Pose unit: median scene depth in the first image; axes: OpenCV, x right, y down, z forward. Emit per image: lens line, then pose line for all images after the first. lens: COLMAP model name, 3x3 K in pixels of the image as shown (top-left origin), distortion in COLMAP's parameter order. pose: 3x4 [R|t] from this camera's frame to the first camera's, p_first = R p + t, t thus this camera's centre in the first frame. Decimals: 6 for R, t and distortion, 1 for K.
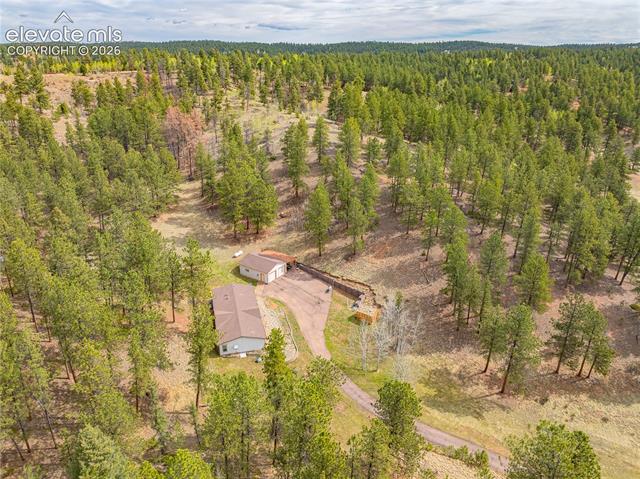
lens RADIAL K [[446.6, 0, 320.0], [0, 446.6, 239.5], [0, 0, 1]] dist [-0.019716, -0.000331]
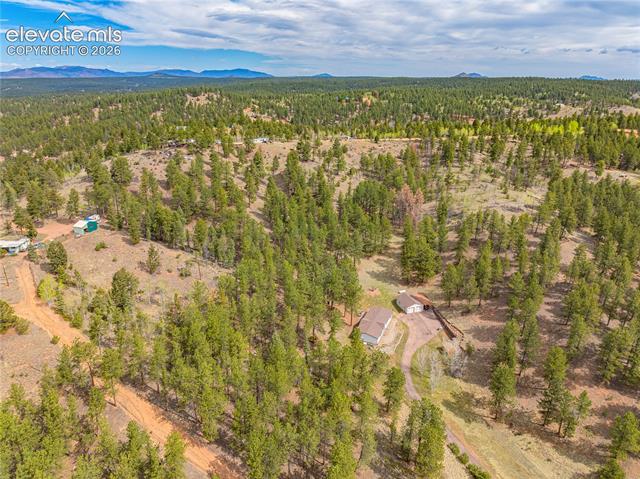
lens RADIAL K [[446.6, 0, 320.0], [0, 446.6, 239.5], [0, 0, 1]] dist [-0.019716, -0.000331]
pose [[0.784358, 0.194680, -0.588967, 0.532069], [-0.226210, 0.973860, 0.020648, -0.125136], [0.577591, 0.117035, 0.807893, -0.526906]]
